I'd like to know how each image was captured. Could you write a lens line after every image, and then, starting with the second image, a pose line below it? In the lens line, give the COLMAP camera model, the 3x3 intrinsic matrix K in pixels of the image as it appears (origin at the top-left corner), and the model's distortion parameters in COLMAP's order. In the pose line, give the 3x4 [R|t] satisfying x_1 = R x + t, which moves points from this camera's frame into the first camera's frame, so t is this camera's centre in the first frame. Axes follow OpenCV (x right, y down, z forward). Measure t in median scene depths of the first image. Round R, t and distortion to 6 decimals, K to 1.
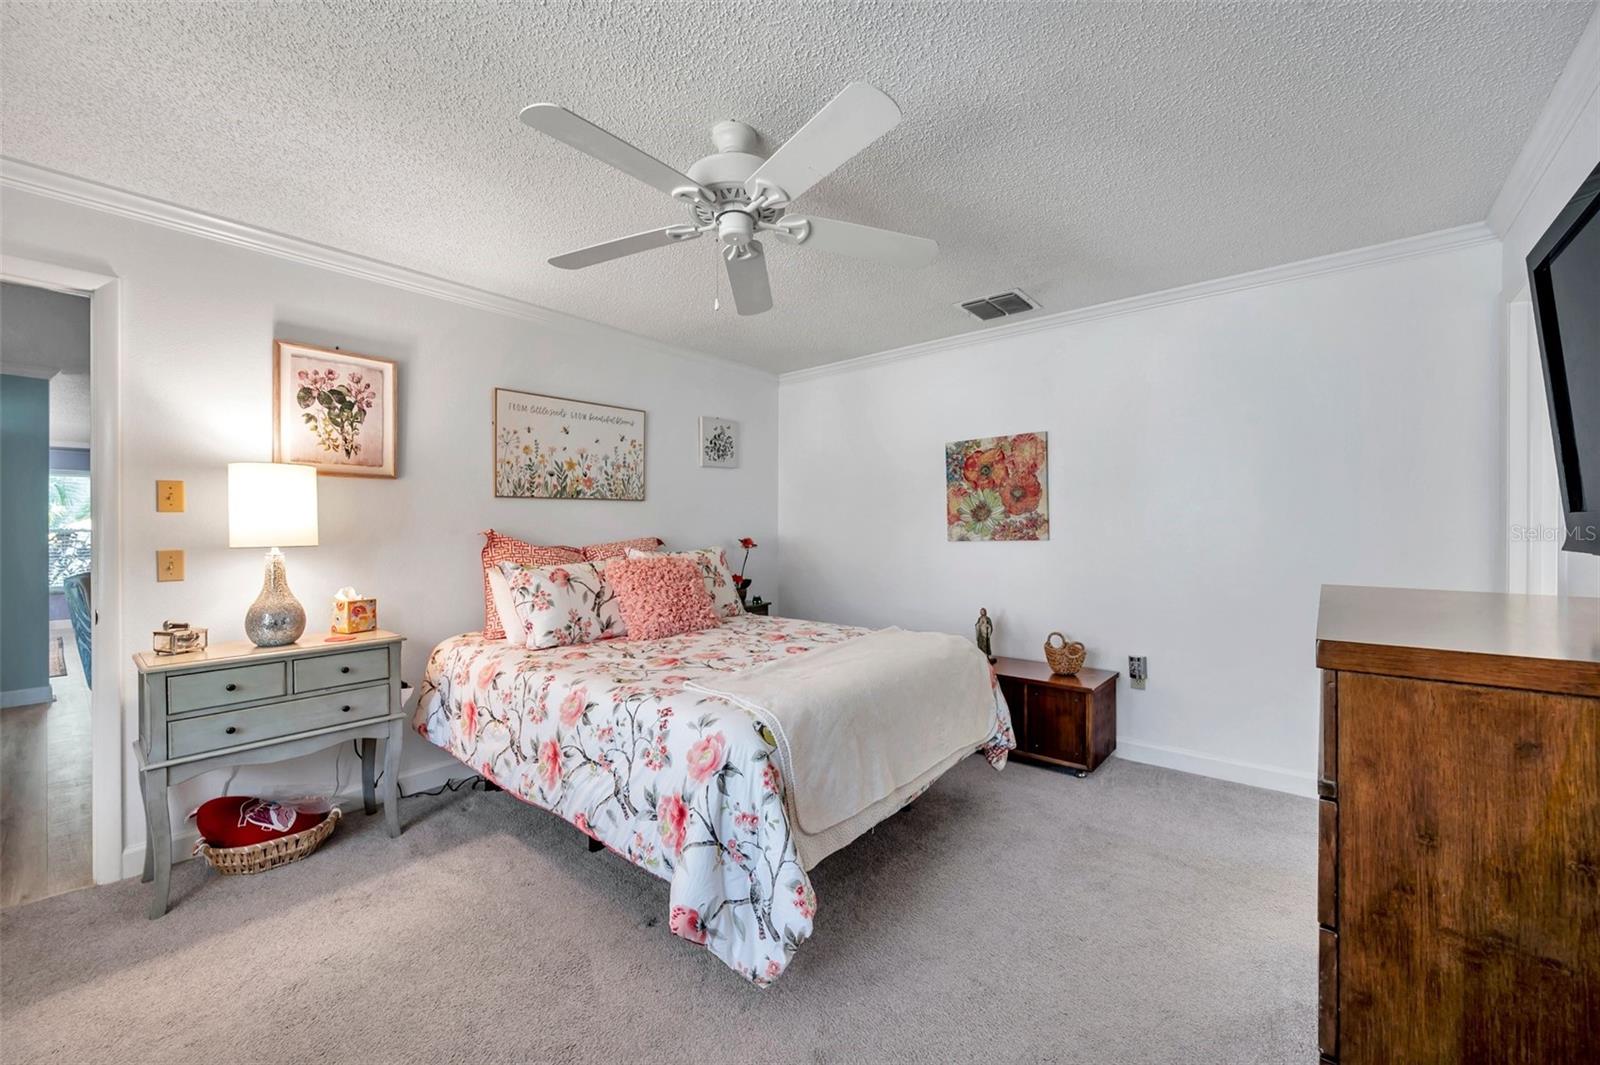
lens RADIAL K [[631.8, 0, 802.7], [0, 631.8, 529.6], [0, 0, 1]] dist [-0.001600, -0.000085]
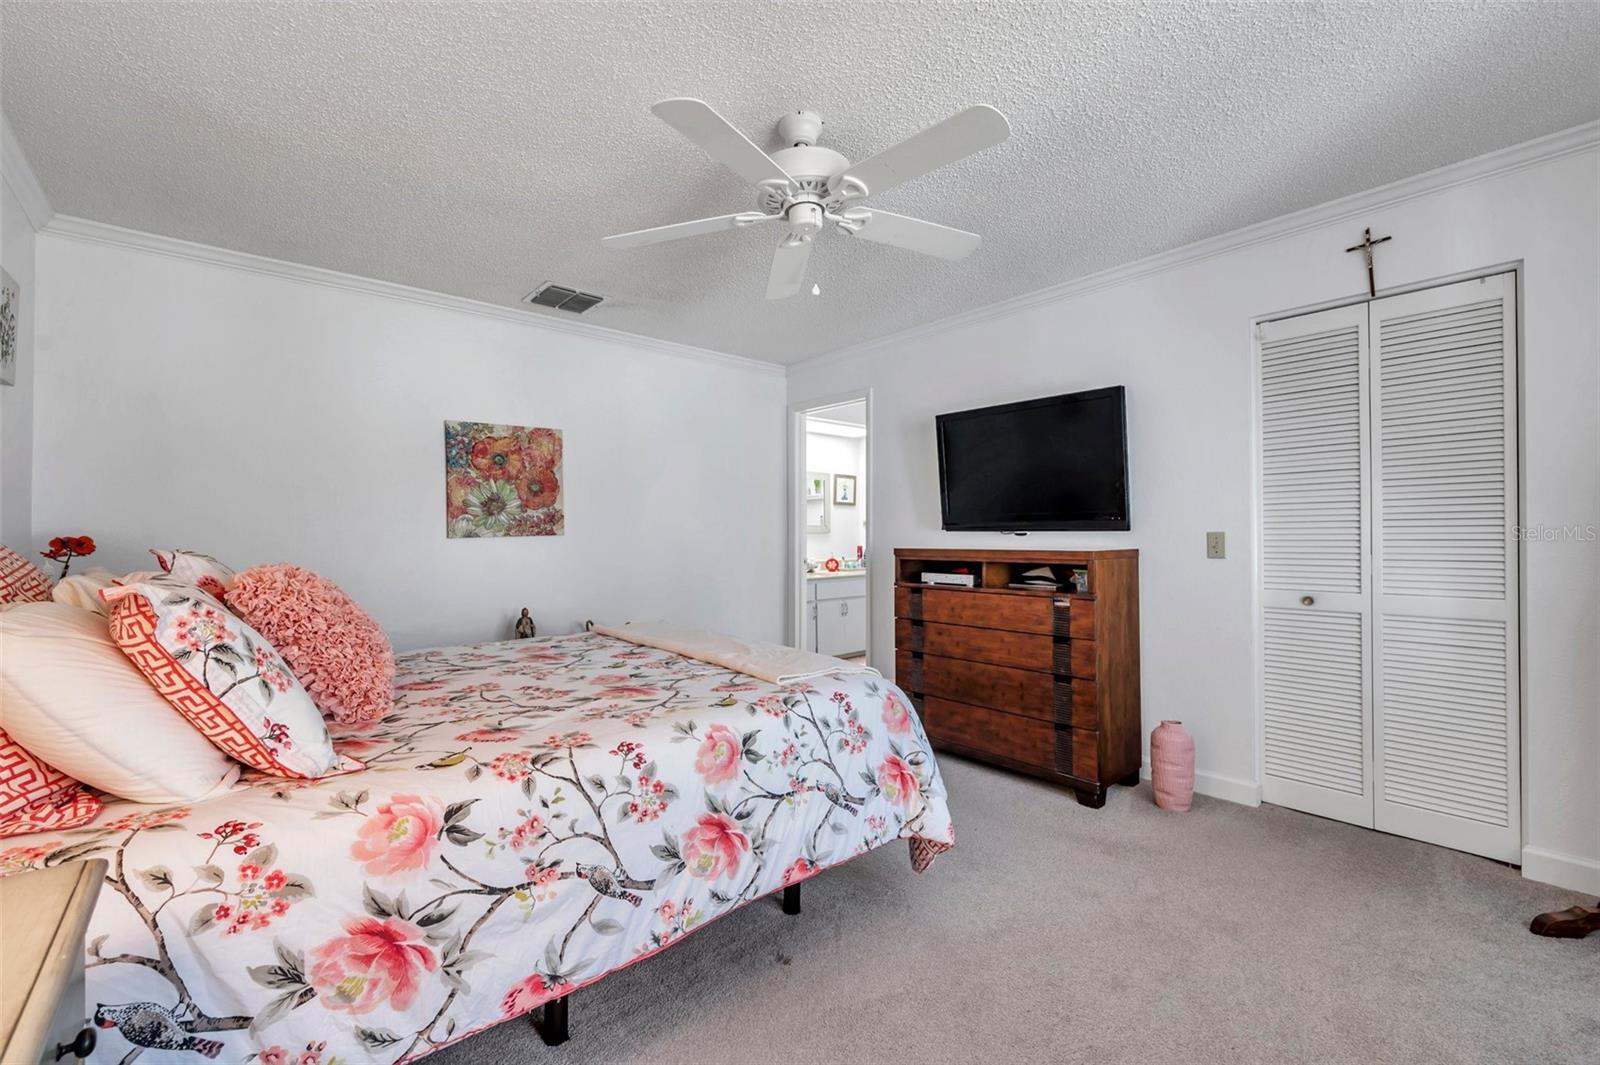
lens RADIAL K [[649.4, 0, 800.0], [0, 649.4, 532.5], [0, 0, 1]] dist [0.016022, -0.000029]
pose [[0.154706, 0.003759, 0.987953, -0.598563], [0.004944, 0.999977, -0.004579, 0.018912], [-0.987948, 0.005593, 0.154684, 0.442822]]
